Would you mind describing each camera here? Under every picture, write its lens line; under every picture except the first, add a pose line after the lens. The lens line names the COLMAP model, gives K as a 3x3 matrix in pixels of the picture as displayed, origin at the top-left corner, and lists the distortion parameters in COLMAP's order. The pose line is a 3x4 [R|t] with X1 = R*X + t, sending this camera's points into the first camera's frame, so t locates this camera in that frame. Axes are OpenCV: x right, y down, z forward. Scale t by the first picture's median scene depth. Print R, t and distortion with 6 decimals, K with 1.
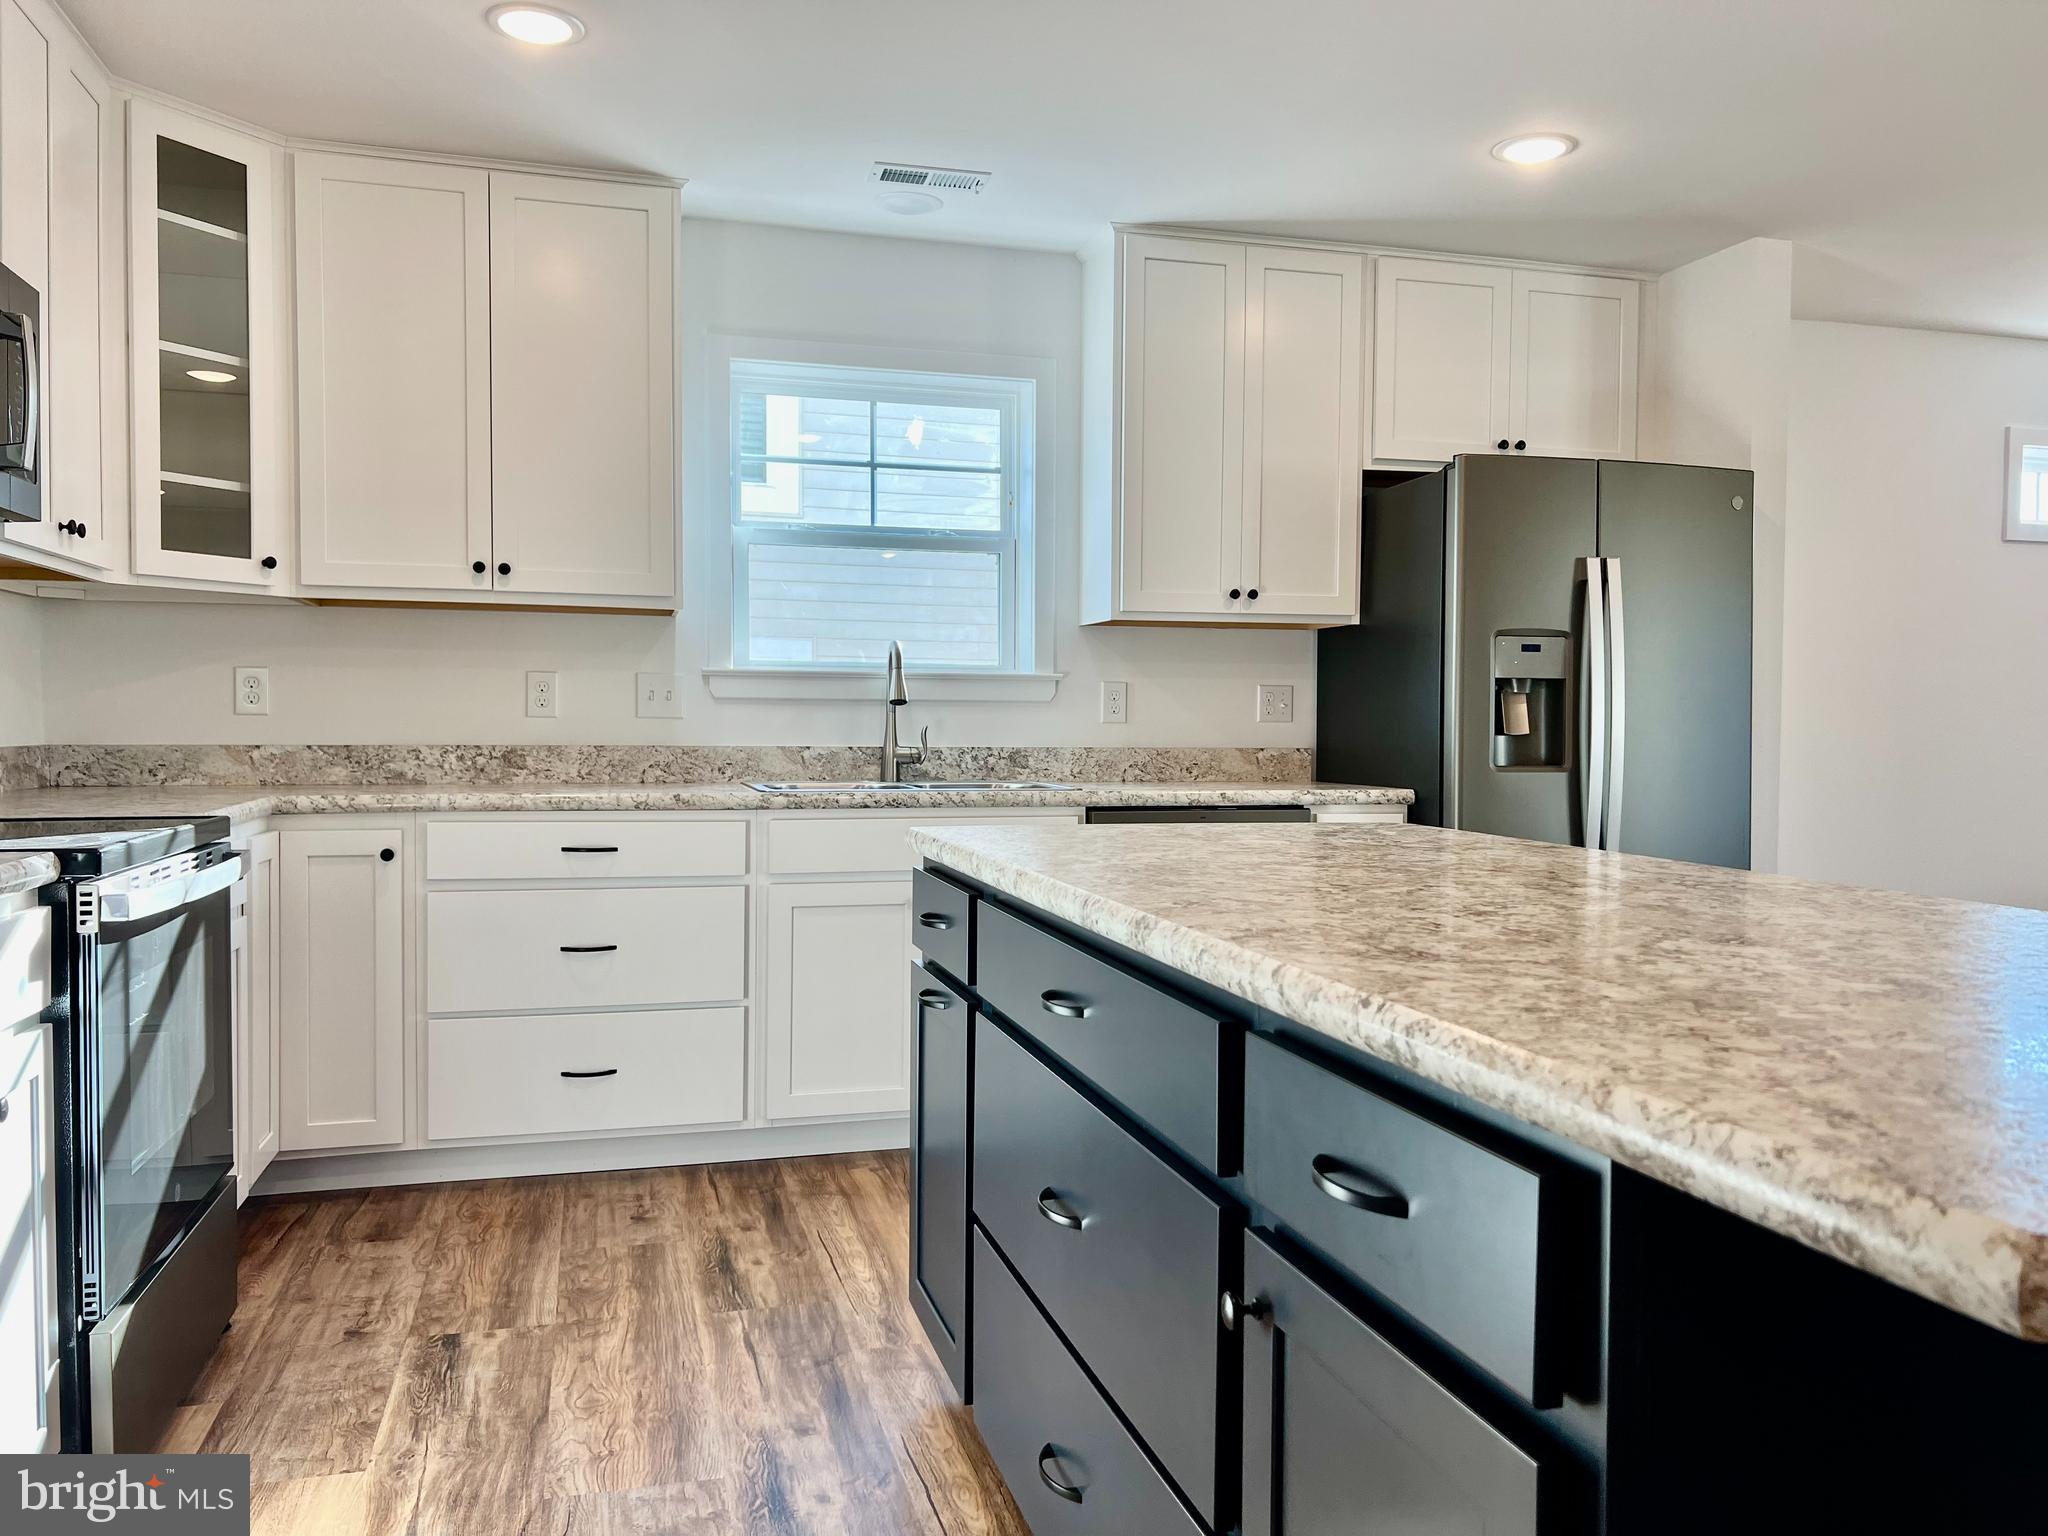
lens RADIAL K [[1533.8, 0, 1028.9], [0, 1533.8, 775.6], [0, 0, 1]] dist [0.049273, -0.047843]
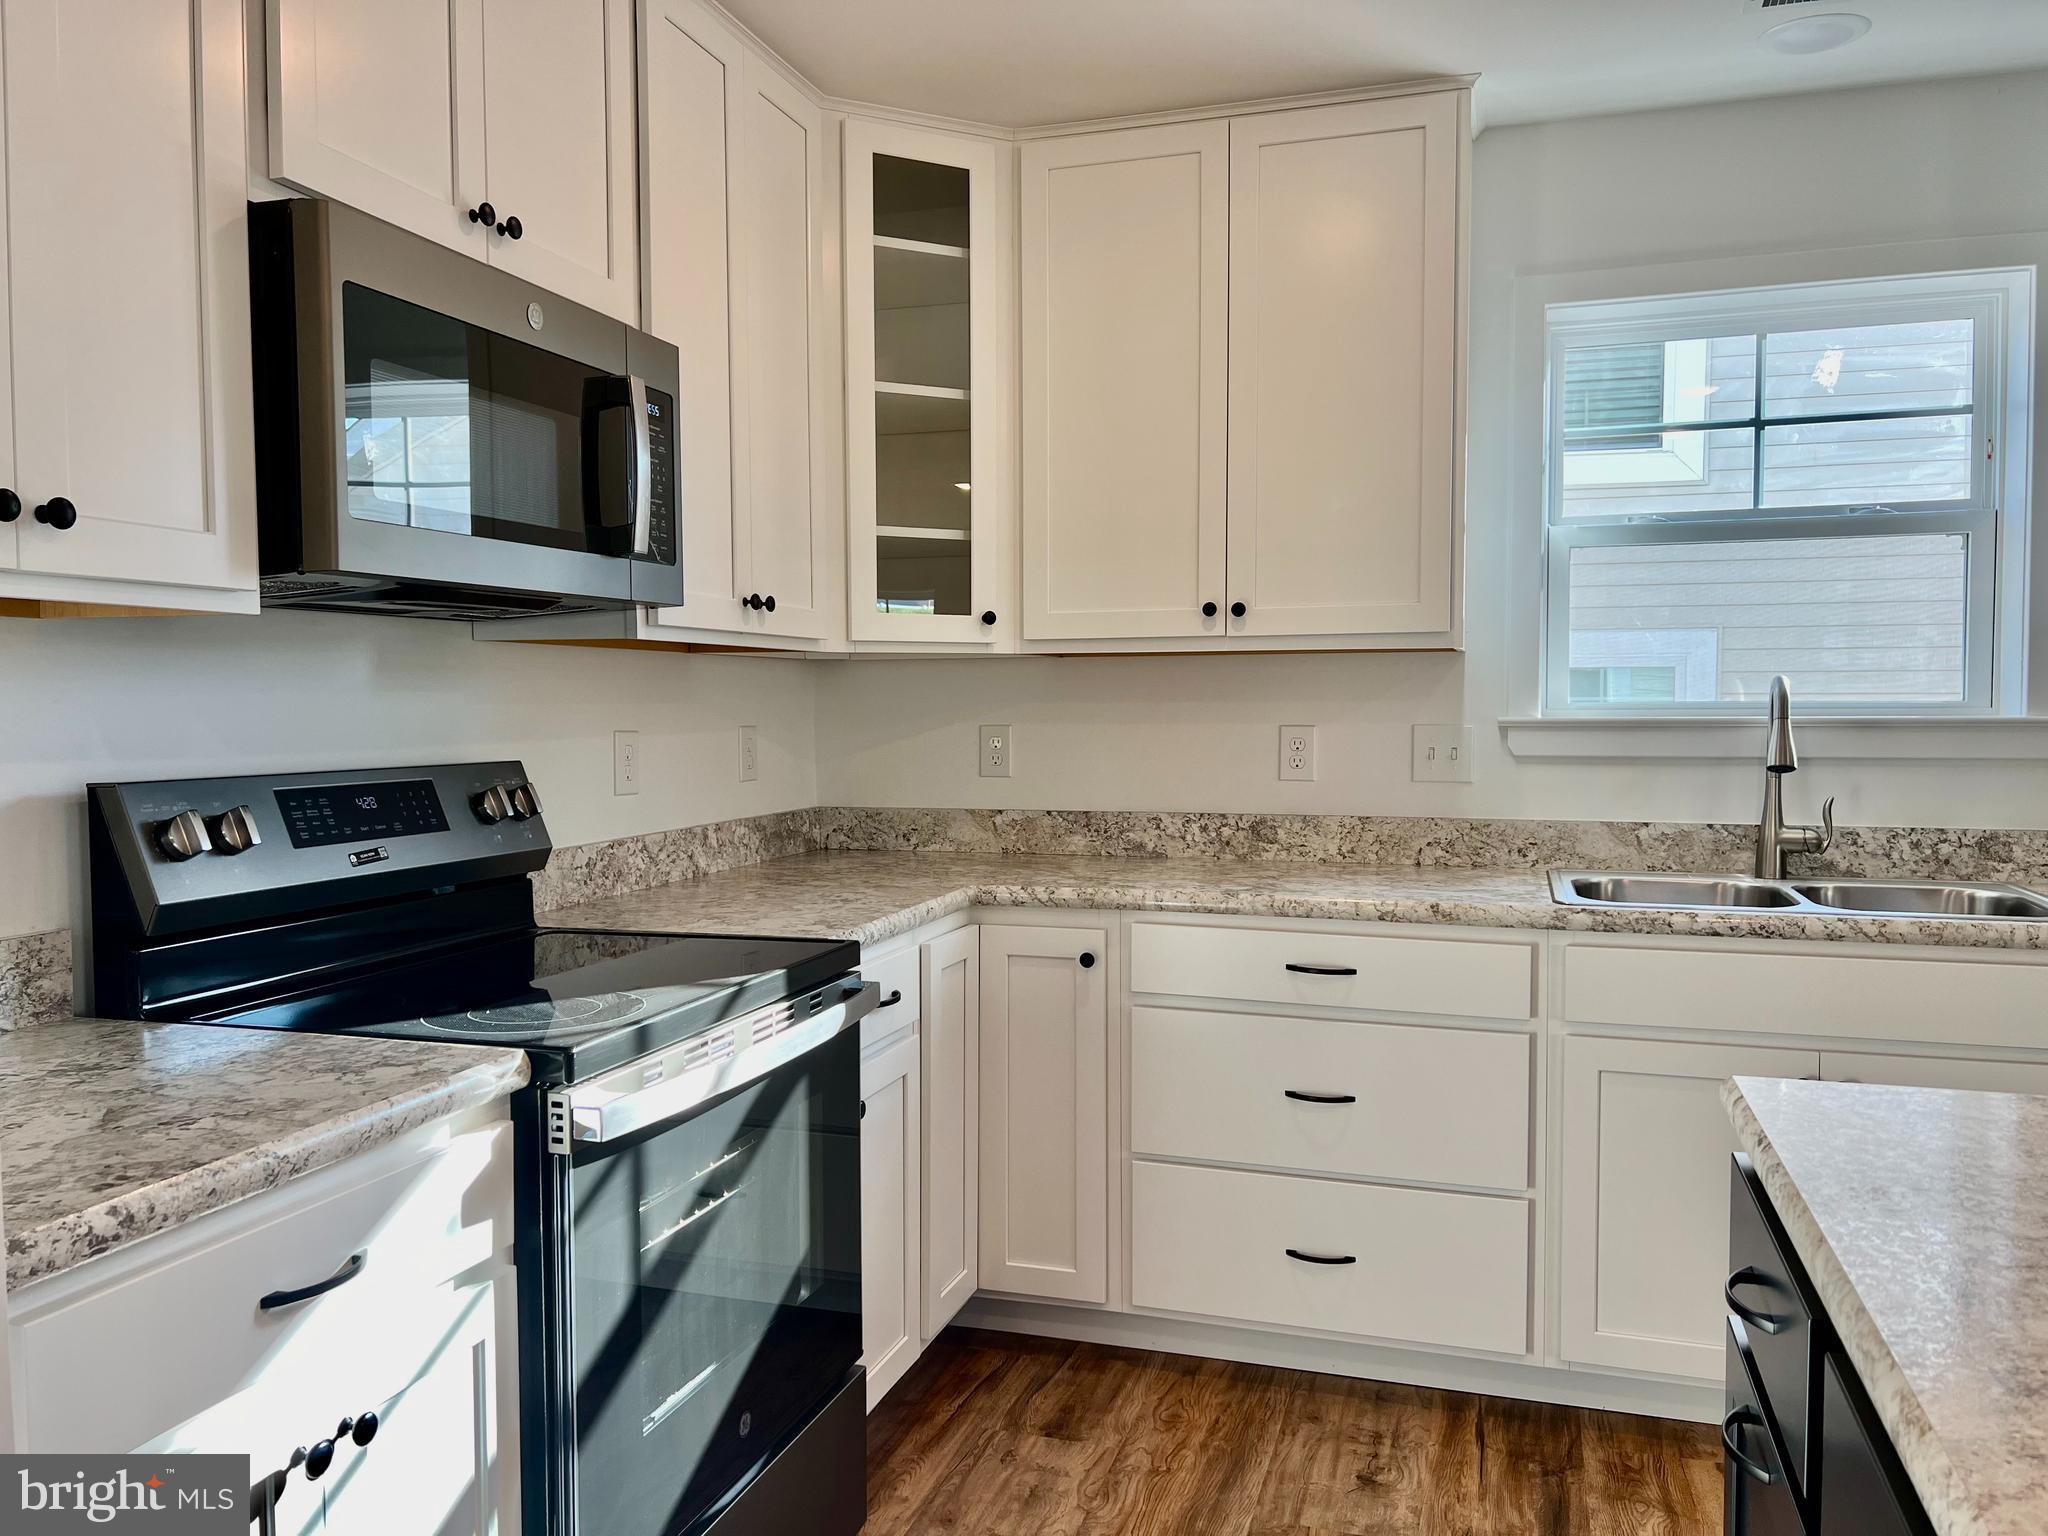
lens RADIAL K [[1533.8, 0, 1021.2], [0, 1533.8, 773.6], [0, 0, 1]] dist [0.049273, -0.047843]
pose [[0.835870, 0.016441, -0.548681, 0.011471], [-0.008945, 0.999827, 0.016334, -0.060447], [0.548854, -0.008745, 0.835872, 0.265174]]
